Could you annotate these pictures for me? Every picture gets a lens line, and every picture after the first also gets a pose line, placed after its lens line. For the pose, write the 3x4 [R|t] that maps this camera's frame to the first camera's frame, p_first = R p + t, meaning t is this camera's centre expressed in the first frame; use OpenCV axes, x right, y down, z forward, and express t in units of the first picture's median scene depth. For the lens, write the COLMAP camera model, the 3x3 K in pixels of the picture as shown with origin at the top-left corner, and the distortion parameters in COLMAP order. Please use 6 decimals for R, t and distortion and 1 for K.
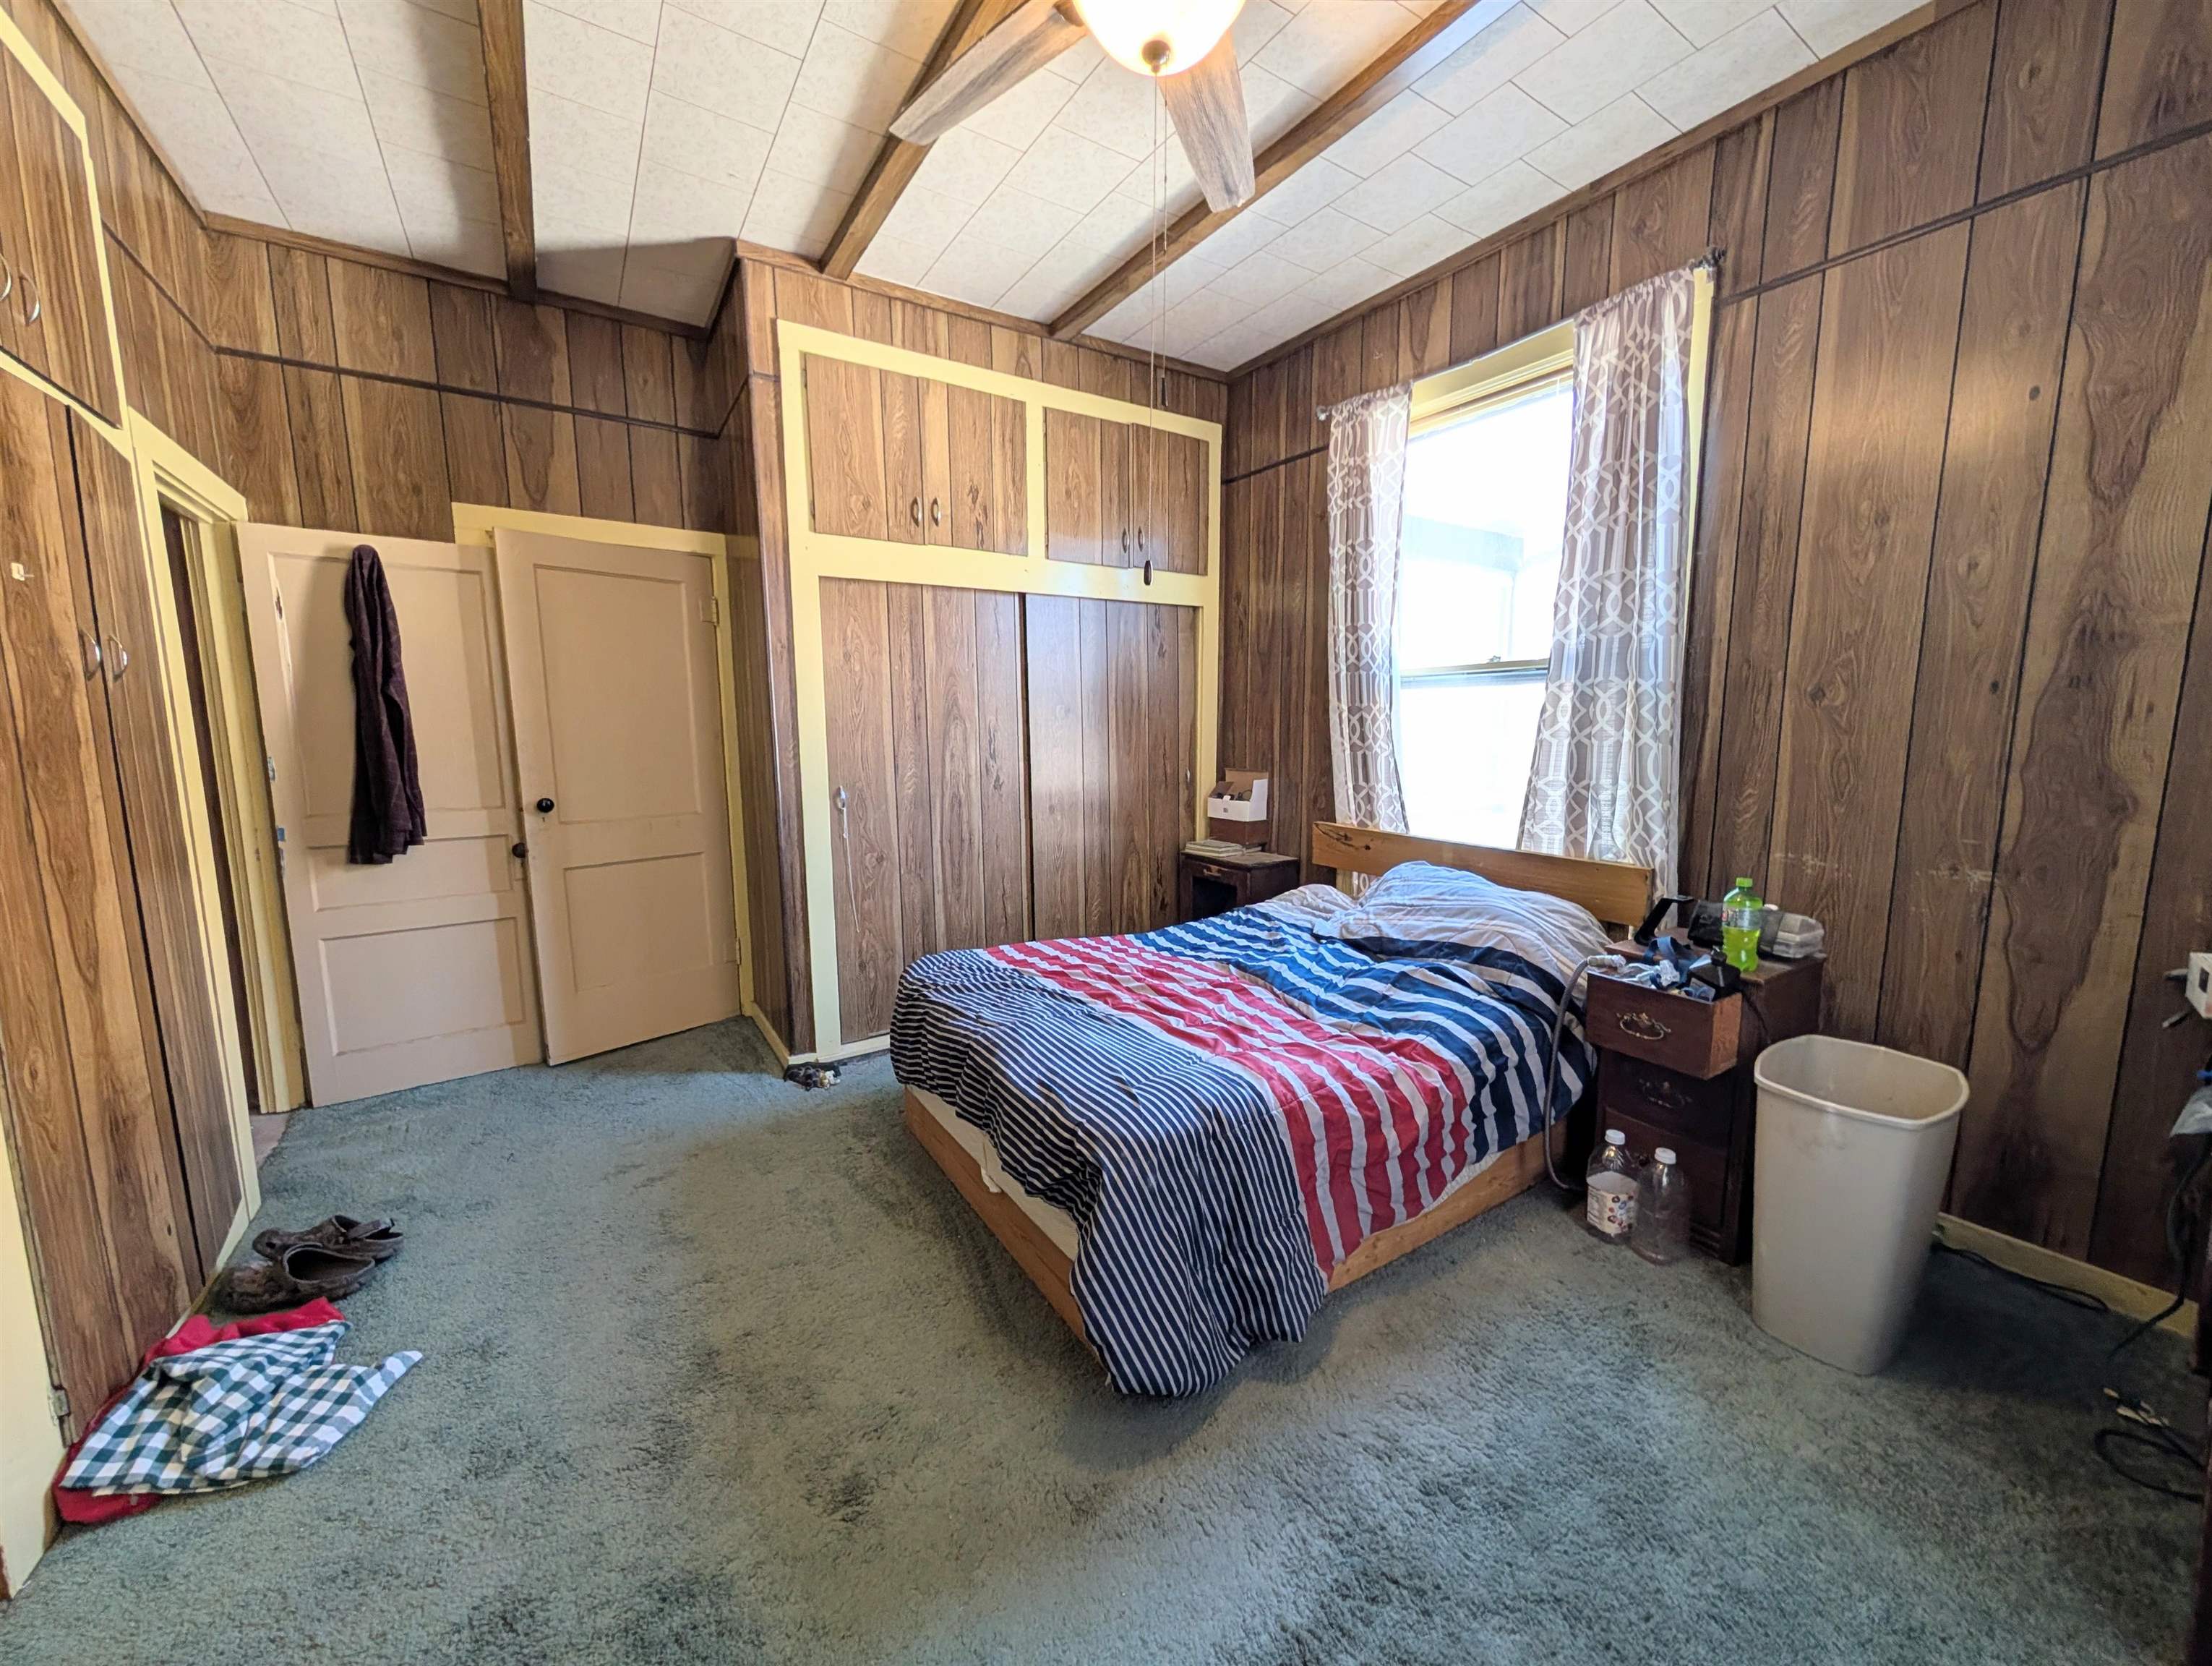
lens RADIAL K [[828.1, 0, 1113.5], [0, 828.1, 836.4], [0, 0, 1]] dist [-0.000662, 0.000204]
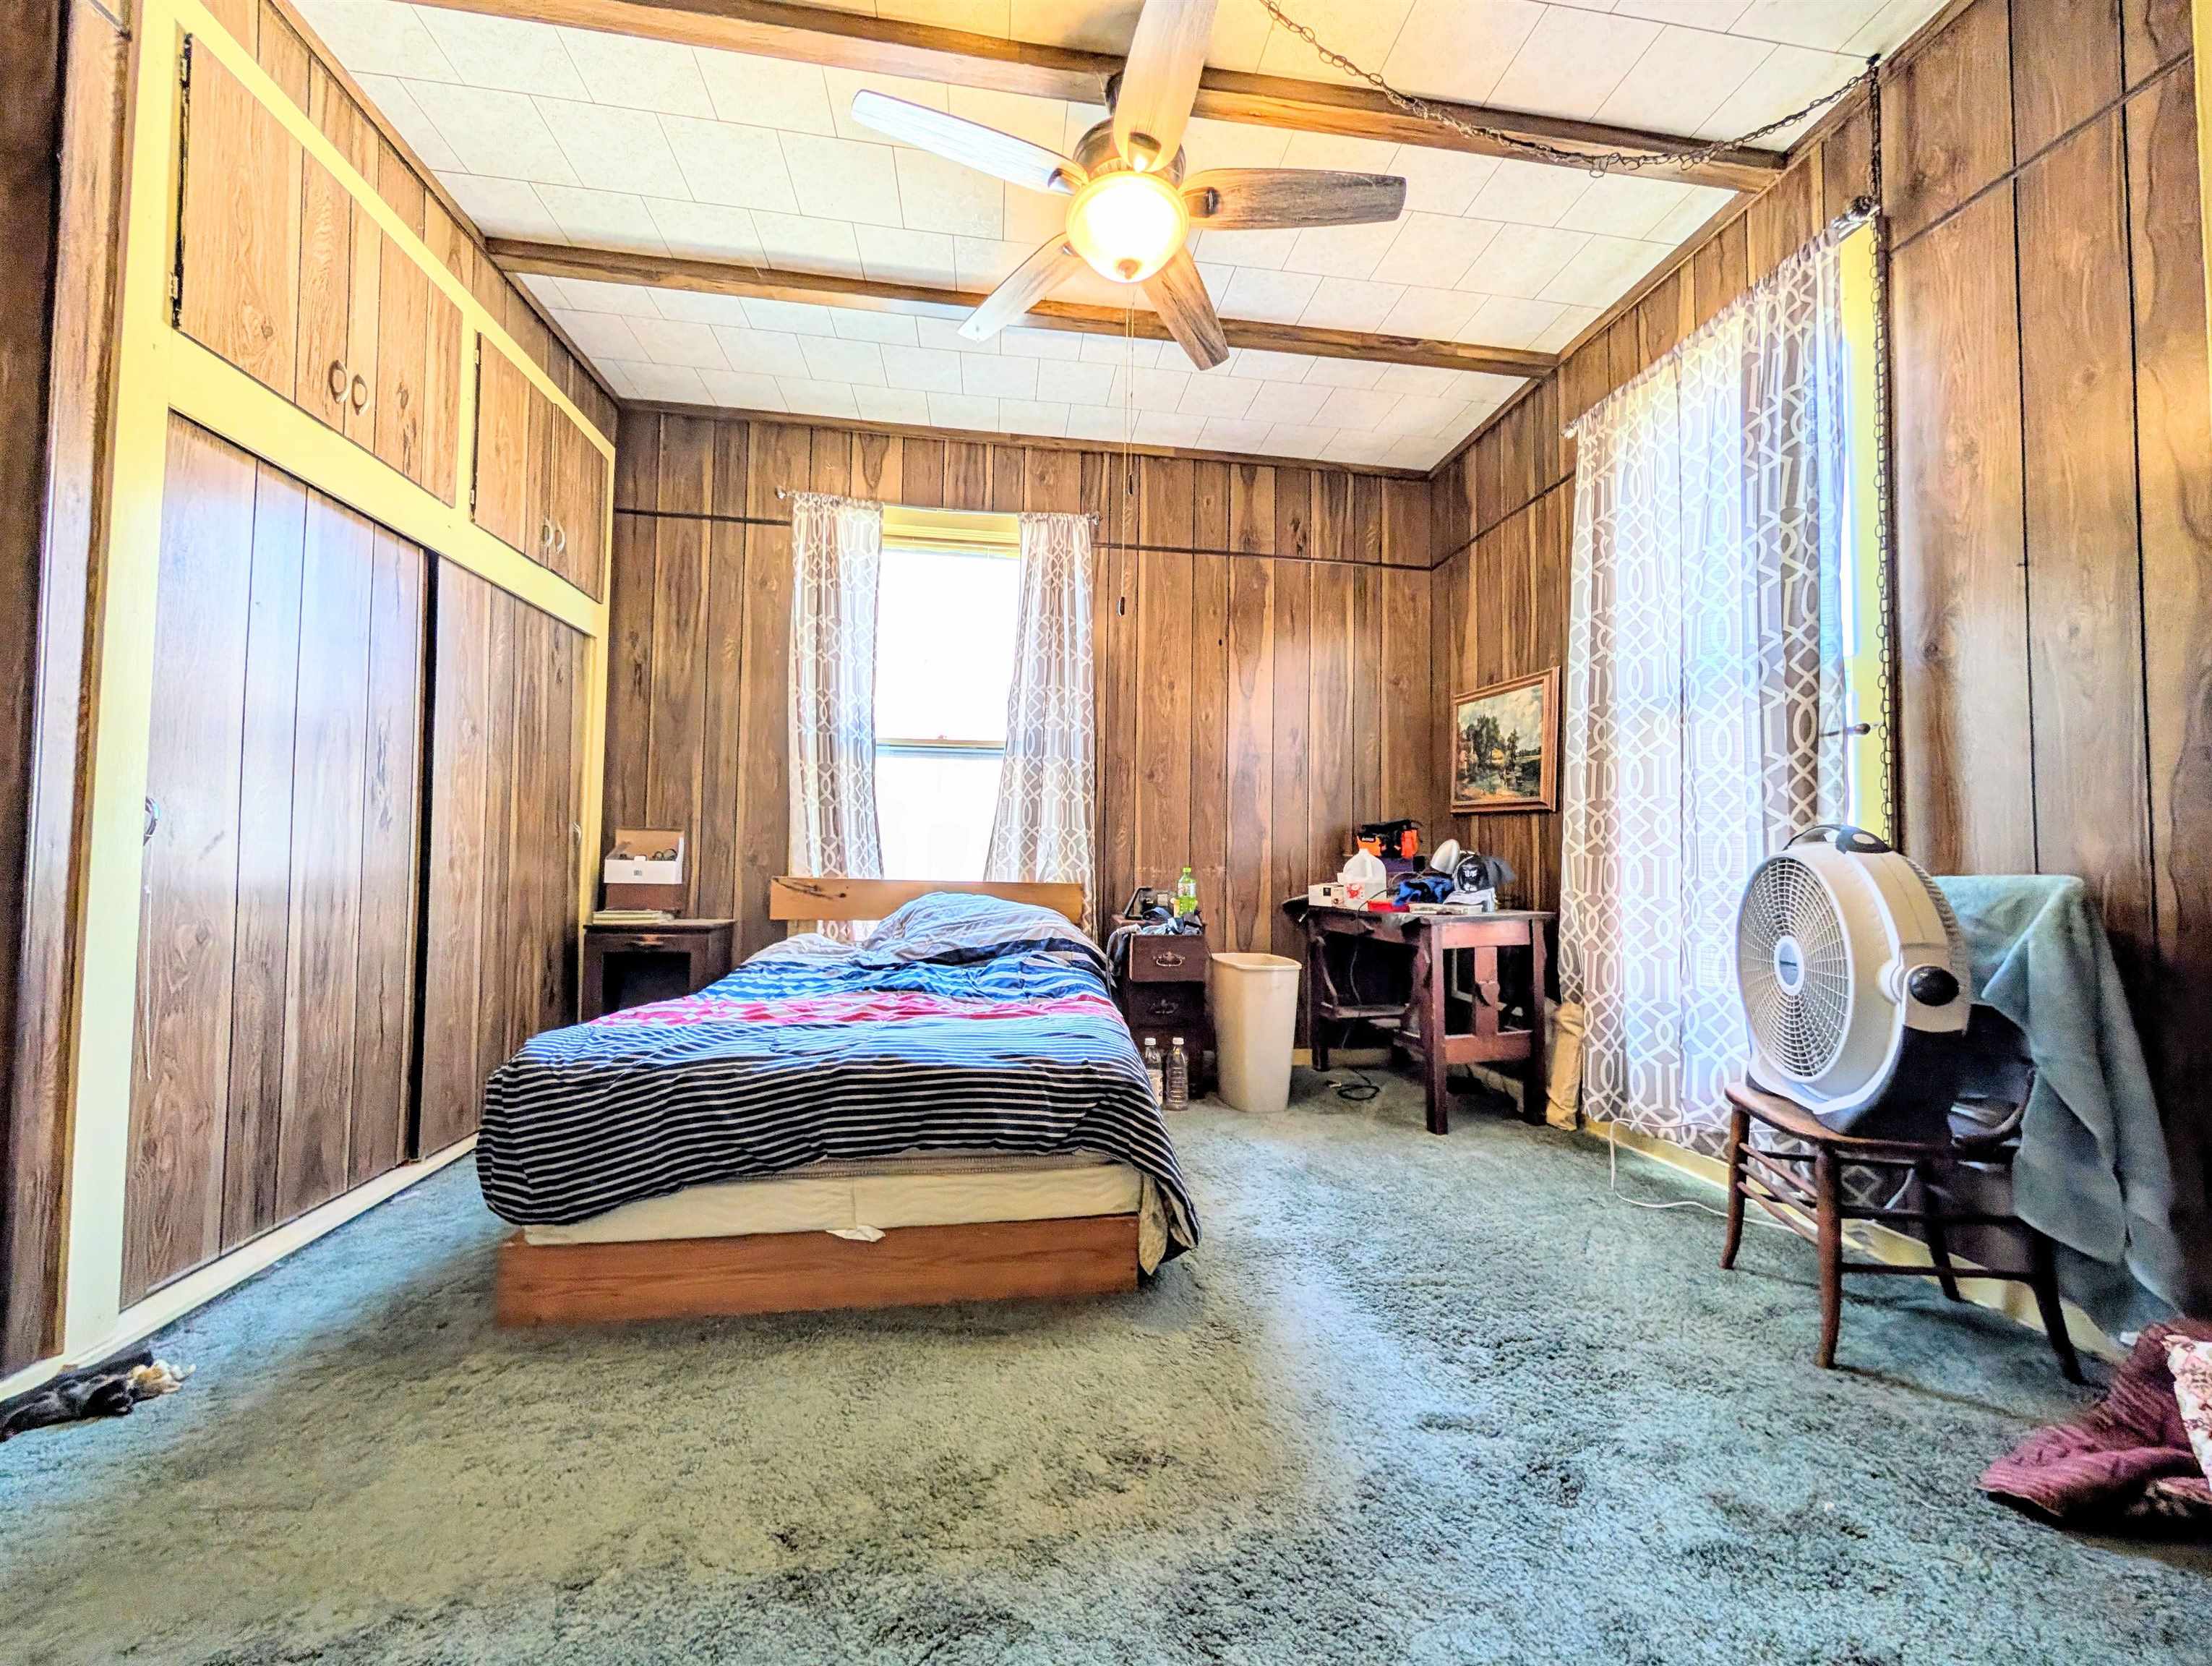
lens RADIAL K [[828.1, 0, 1113.5], [0, 828.1, 836.4], [0, 0, 1]] dist [-0.000662, 0.000204]
pose [[0.427353, 0.041218, 0.903145, -0.537992], [0.107621, 0.989538, -0.096085, 0.082275], [-0.897657, 0.138260, 0.418446, 0.237263]]
